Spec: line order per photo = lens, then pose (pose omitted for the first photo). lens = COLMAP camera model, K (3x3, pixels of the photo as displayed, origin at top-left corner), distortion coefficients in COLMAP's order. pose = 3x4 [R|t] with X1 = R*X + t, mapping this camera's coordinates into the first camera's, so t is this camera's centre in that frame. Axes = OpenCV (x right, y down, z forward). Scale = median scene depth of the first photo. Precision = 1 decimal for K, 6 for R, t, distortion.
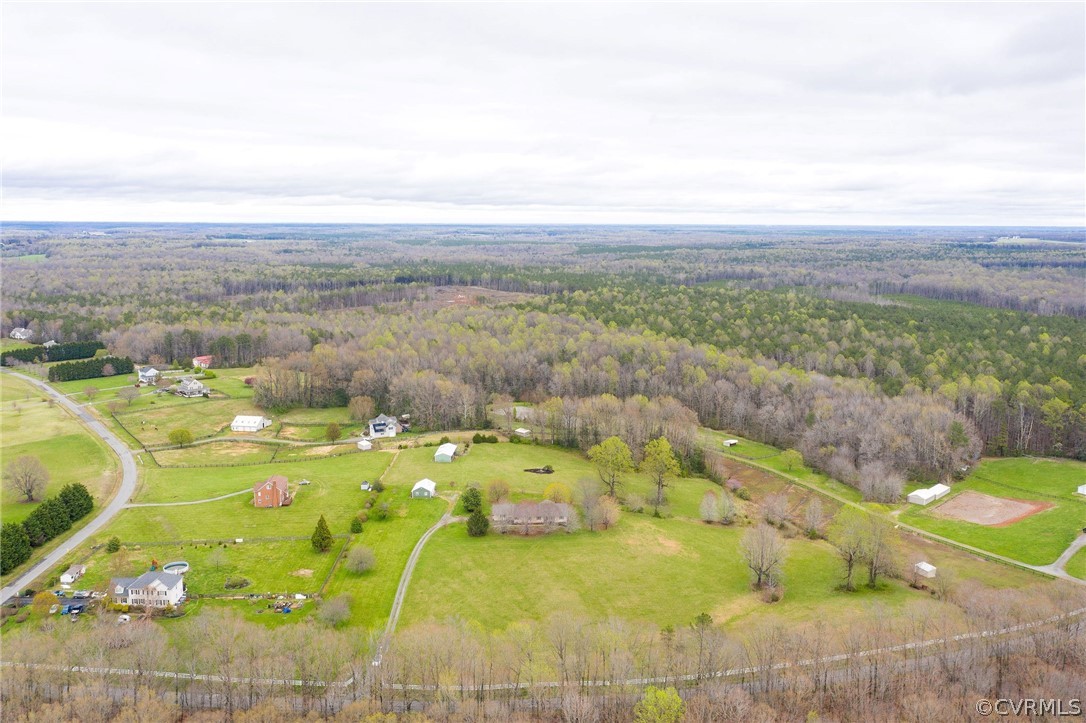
lens RADIAL K [[939.6, 0, 543.0], [0, 939.6, 361.5], [0, 0, 1]] dist [-0.002482, -0.003134]
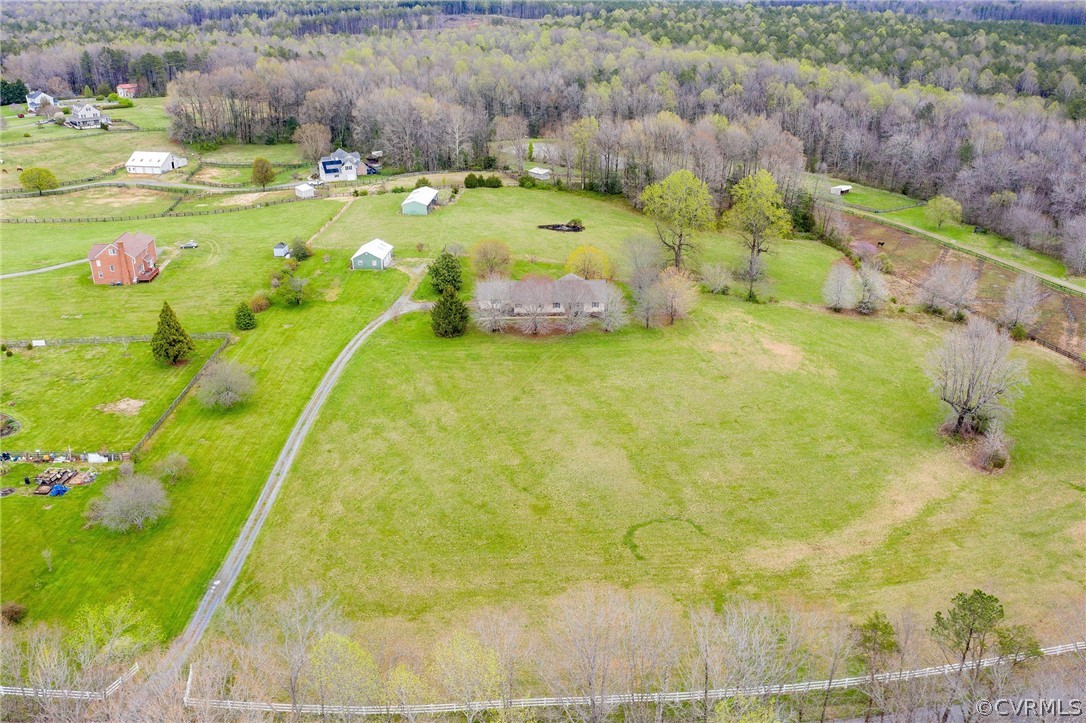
lens RADIAL K [[939.6, 0, 543.0], [0, 939.6, 361.5], [0, 0, 1]] dist [-0.002482, -0.003134]
pose [[0.999371, 0.005364, -0.035059, 0.006248], [0.003337, 0.969893, 0.243511, 0.046503], [0.035310, -0.243474, 0.969264, 0.338189]]
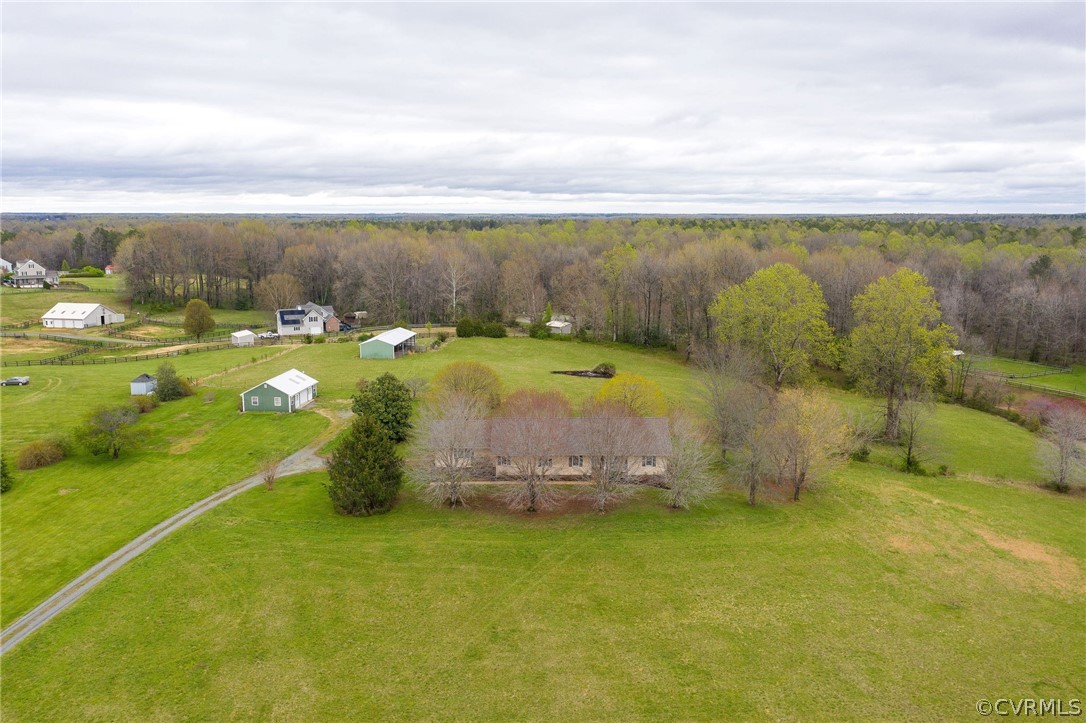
lens RADIAL K [[885.7, 0, 543.0], [0, 885.7, 361.5], [0, 0, 1]] dist [-0.009312, -0.001832]
pose [[0.997887, 0.006244, -0.064669, 0.002766], [-0.006358, 0.999979, -0.001562, 0.107116], [0.064658, 0.001970, 0.997906, 0.563503]]
